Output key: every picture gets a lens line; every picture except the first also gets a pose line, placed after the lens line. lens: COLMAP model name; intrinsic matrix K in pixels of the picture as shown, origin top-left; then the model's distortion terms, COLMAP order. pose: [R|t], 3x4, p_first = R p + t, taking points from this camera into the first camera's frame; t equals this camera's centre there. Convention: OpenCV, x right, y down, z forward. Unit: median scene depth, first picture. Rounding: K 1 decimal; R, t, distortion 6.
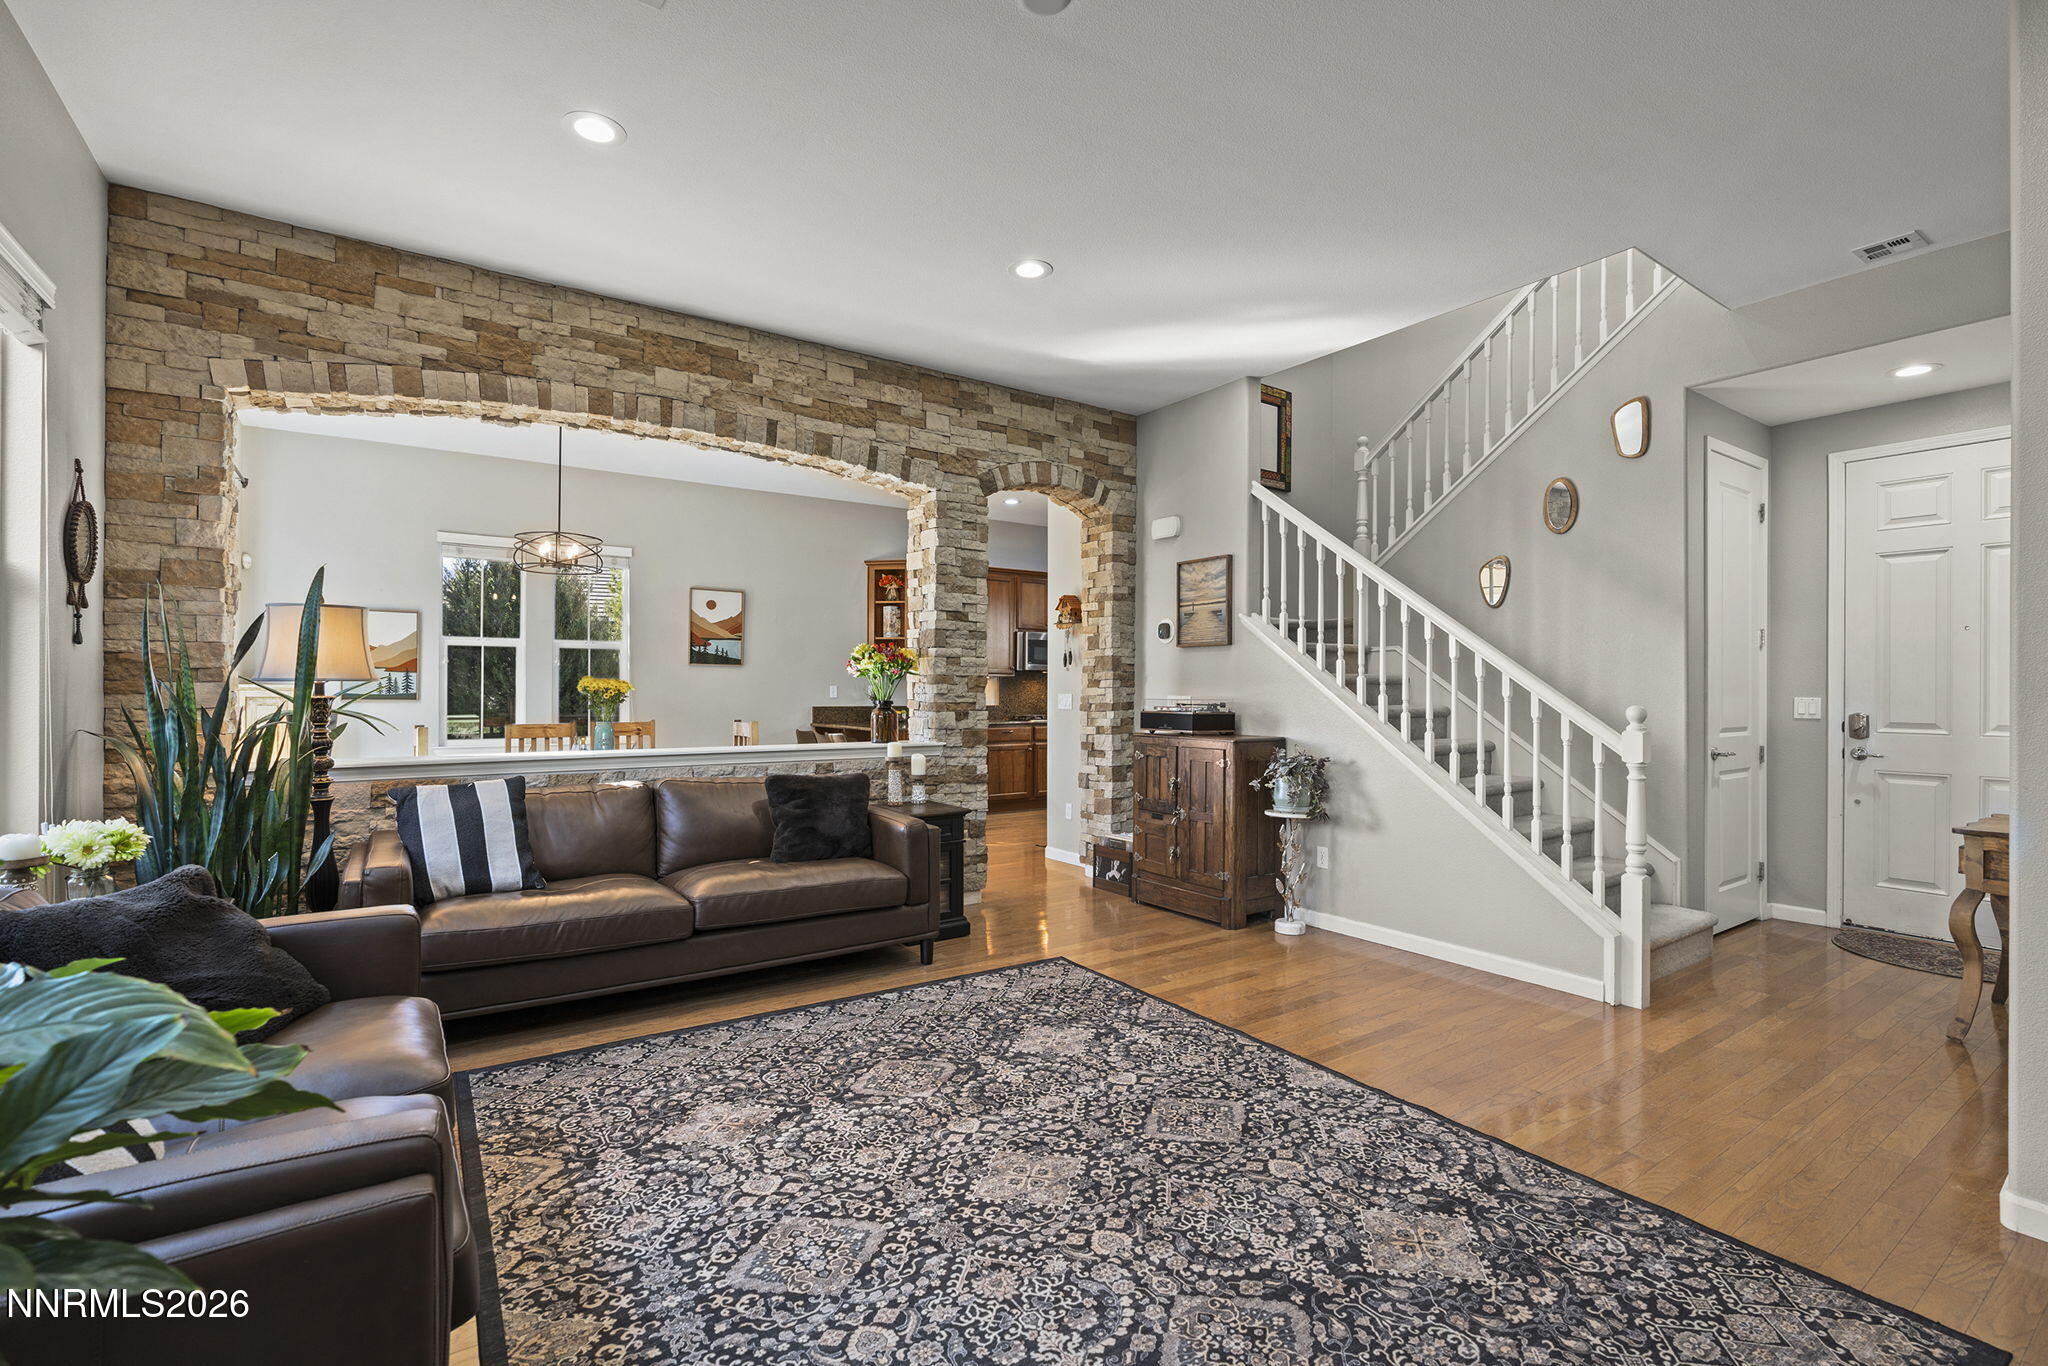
lens RADIAL K [[917.6, 0, 1025.1], [0, 917.6, 681.1], [0, 0, 1]] dist [-0.013174, 0.004646]
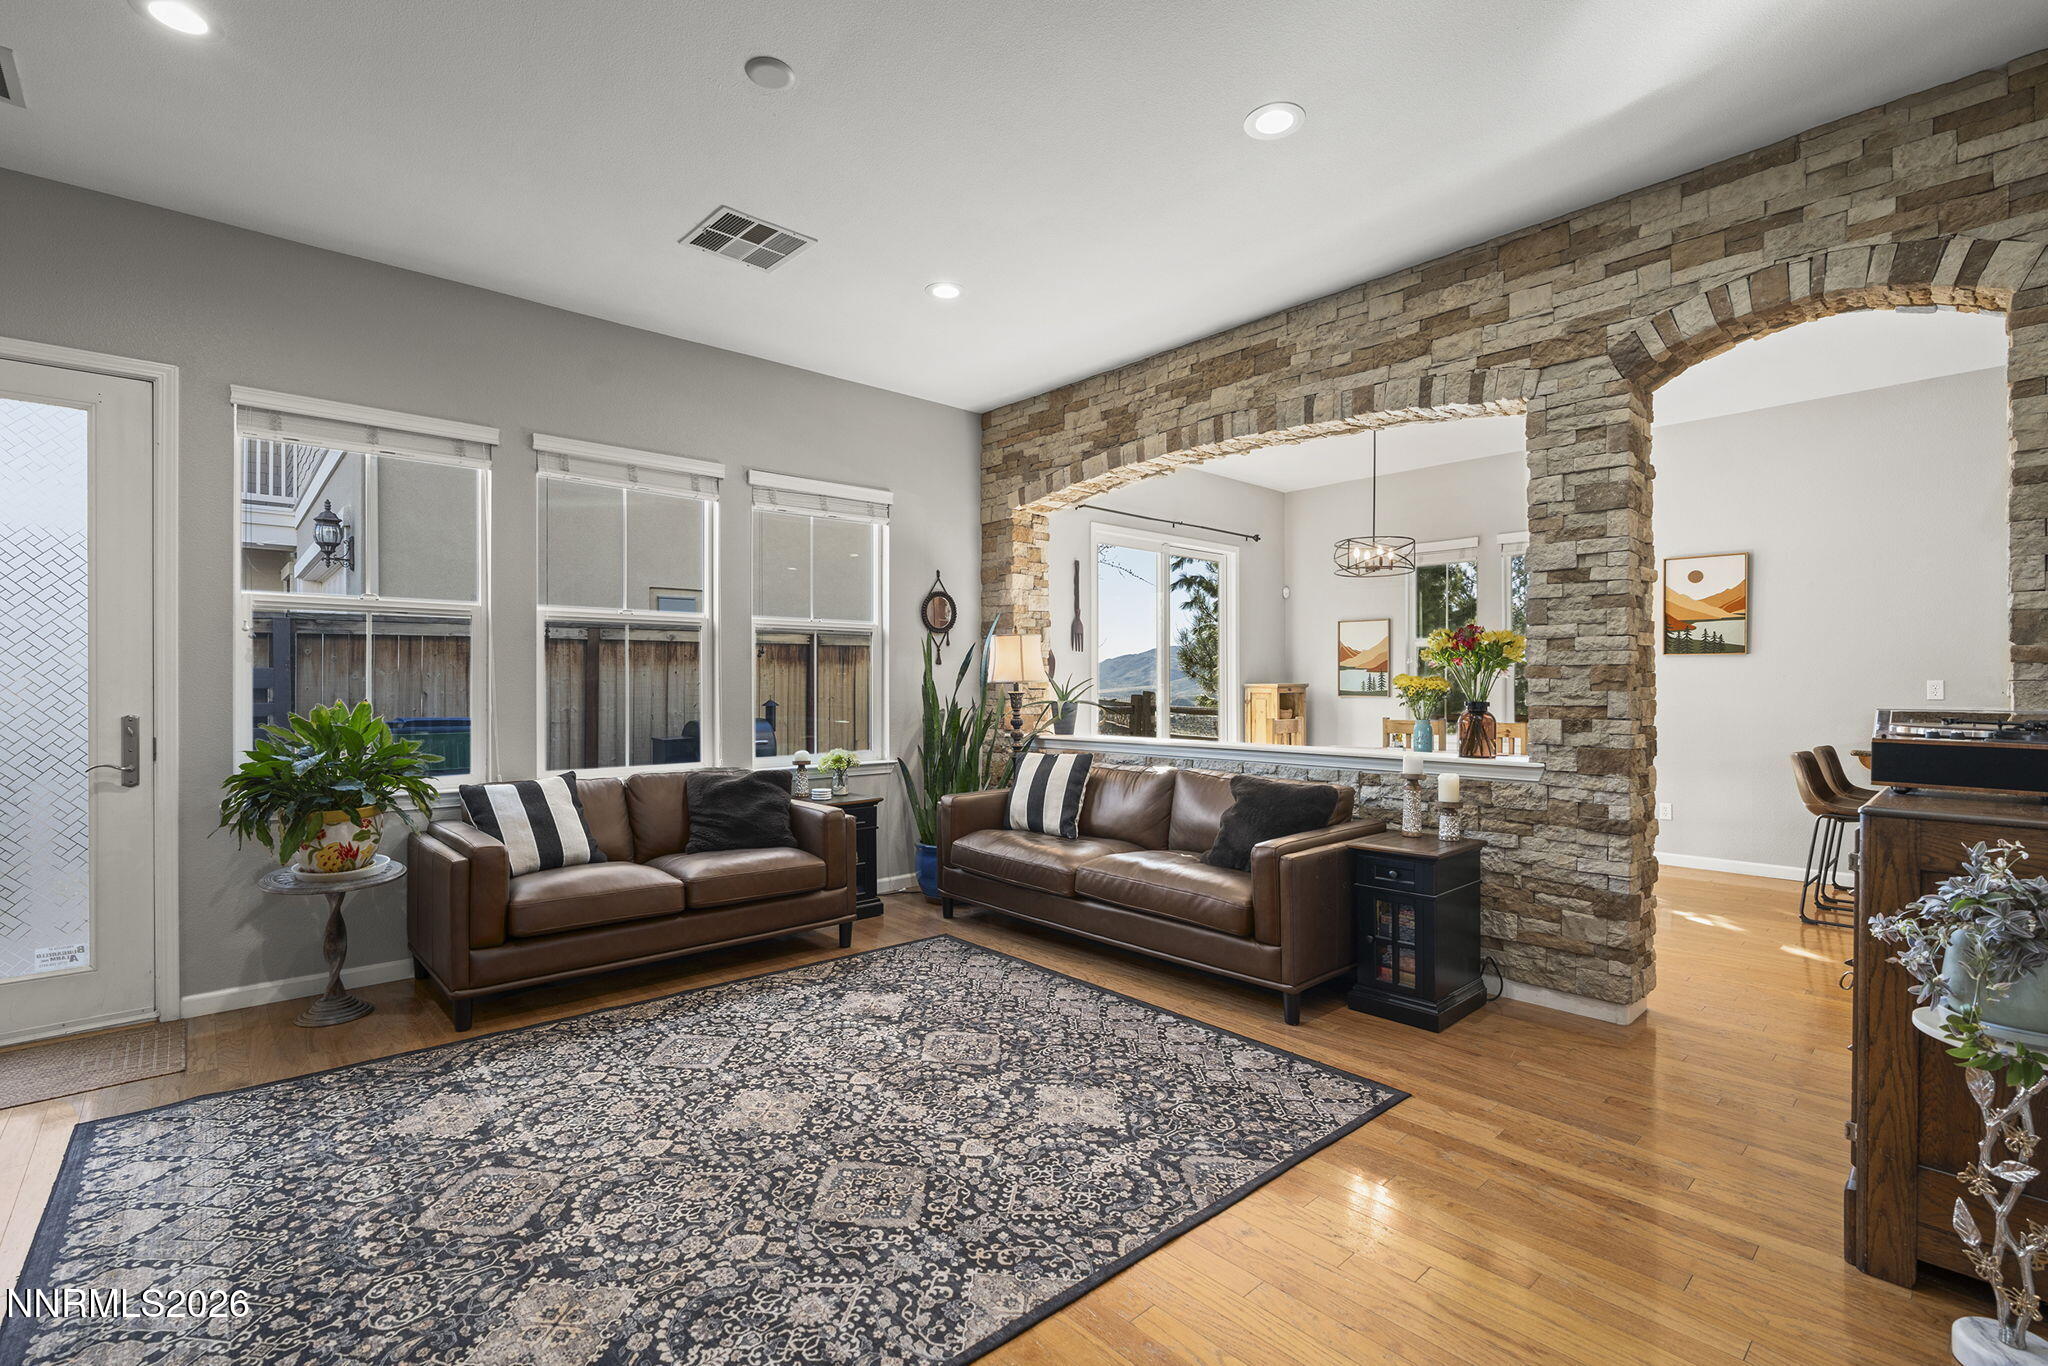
lens RADIAL K [[917.6, 0, 1025.1], [0, 917.6, 681.1], [0, 0, 1]] dist [-0.013174, 0.004646]
pose [[0.130337, -0.007844, -0.991439, 0.954791], [0.010593, 0.999923, -0.006518, 0.009747], [0.991413, -0.009652, 0.130410, 0.941433]]
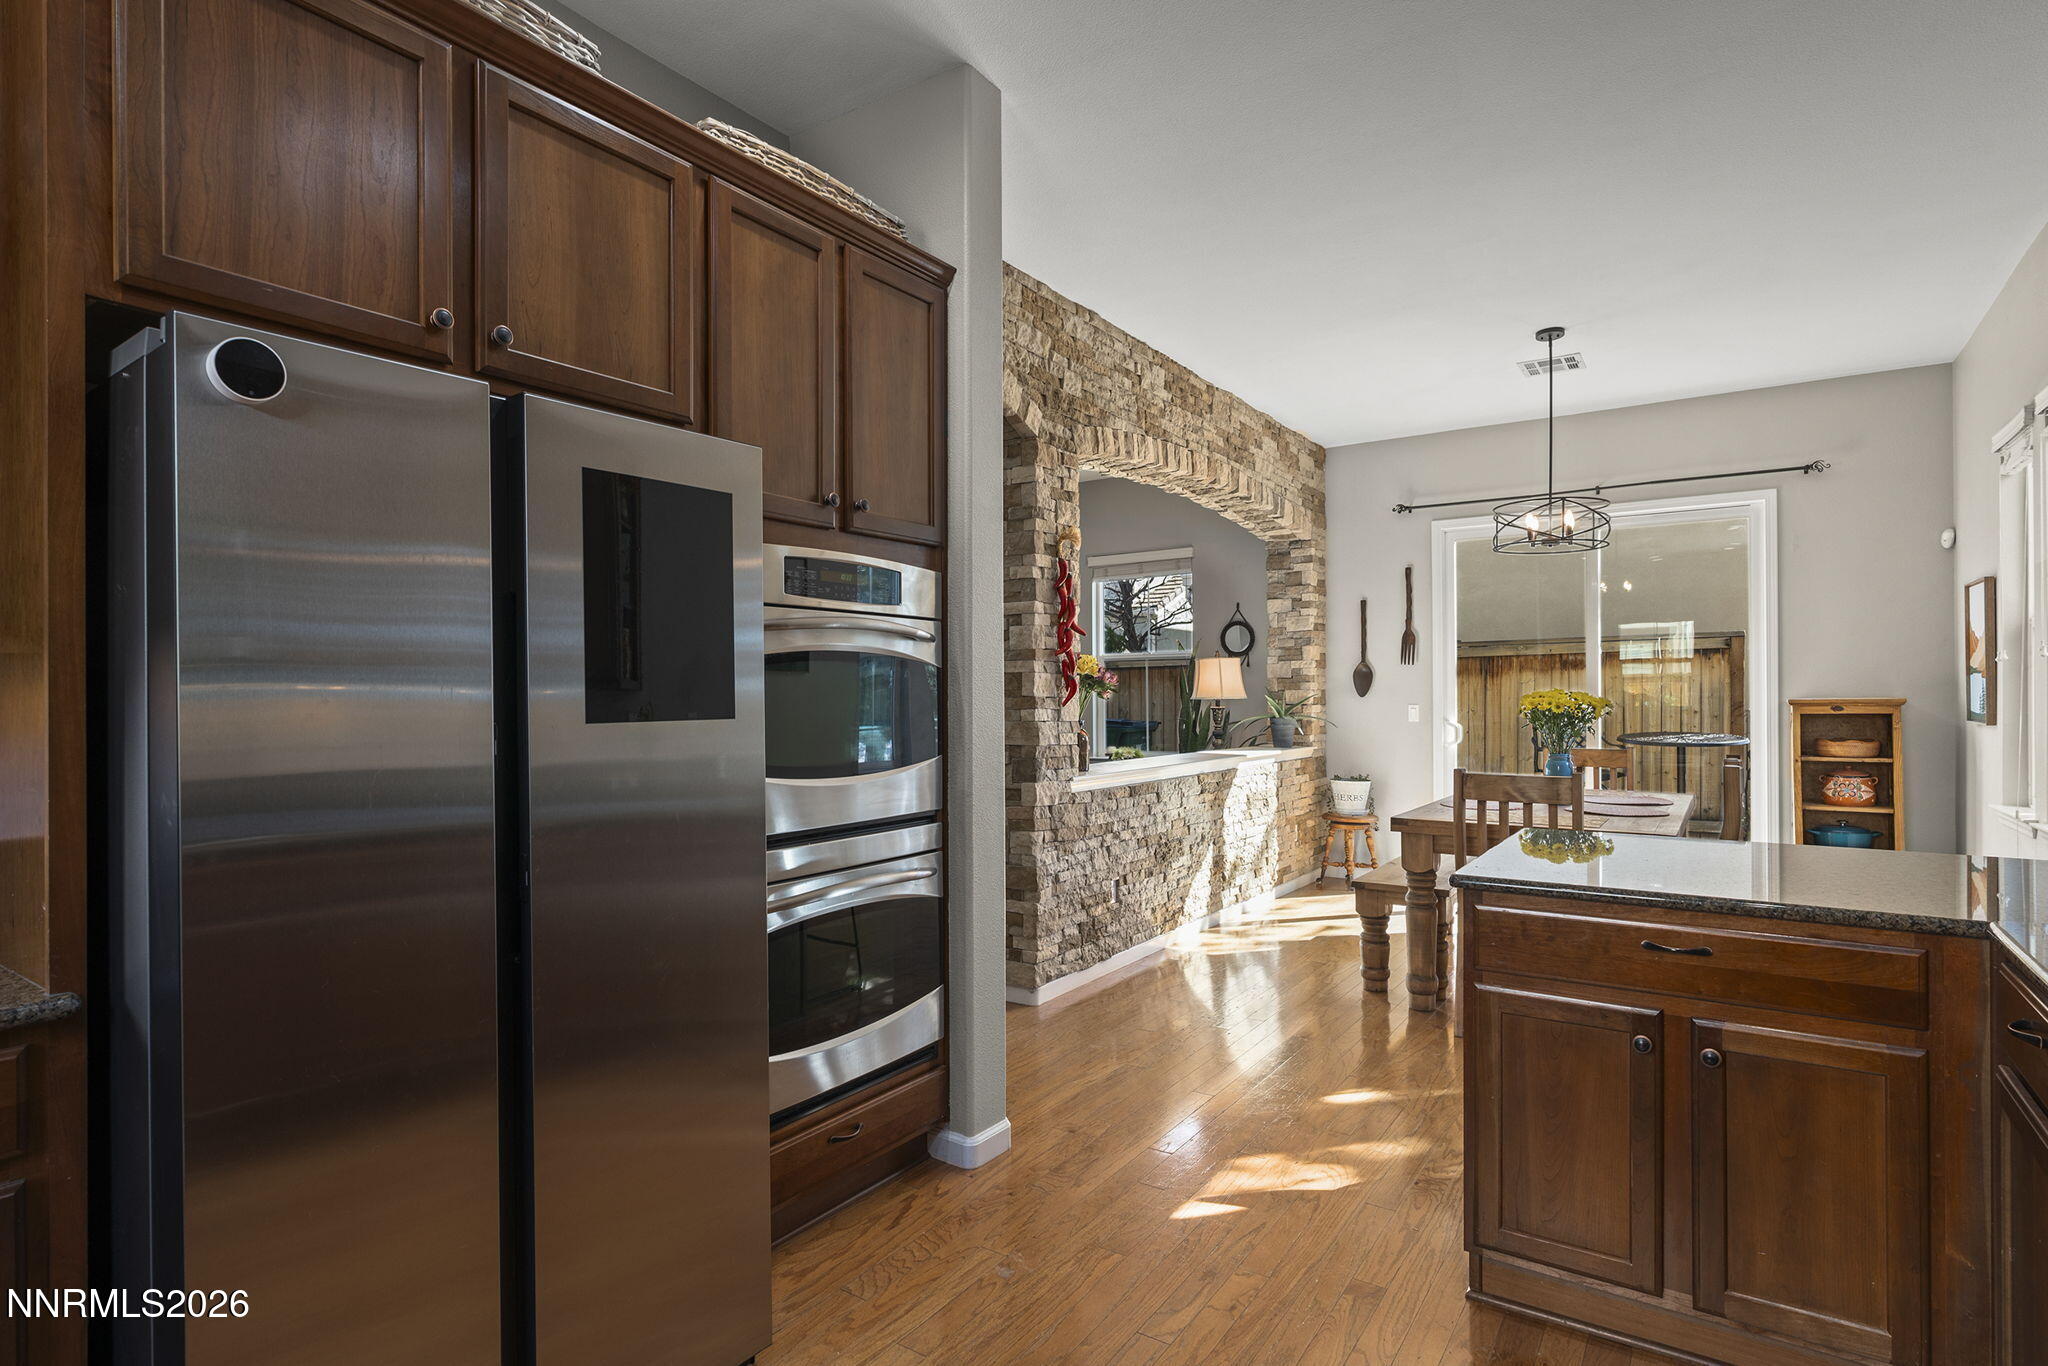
lens RADIAL K [[1022.0, 0, 1024.0], [0, 1022.0, 683.0], [0, 0, 1]] dist [-0.002277, 0.000070]
pose [[-0.937435, -0.004798, -0.348127, 0.371654], [0.002336, 0.999796, -0.020070, 0.009895], [0.348152, -0.019628, -0.937232, 3.282896]]
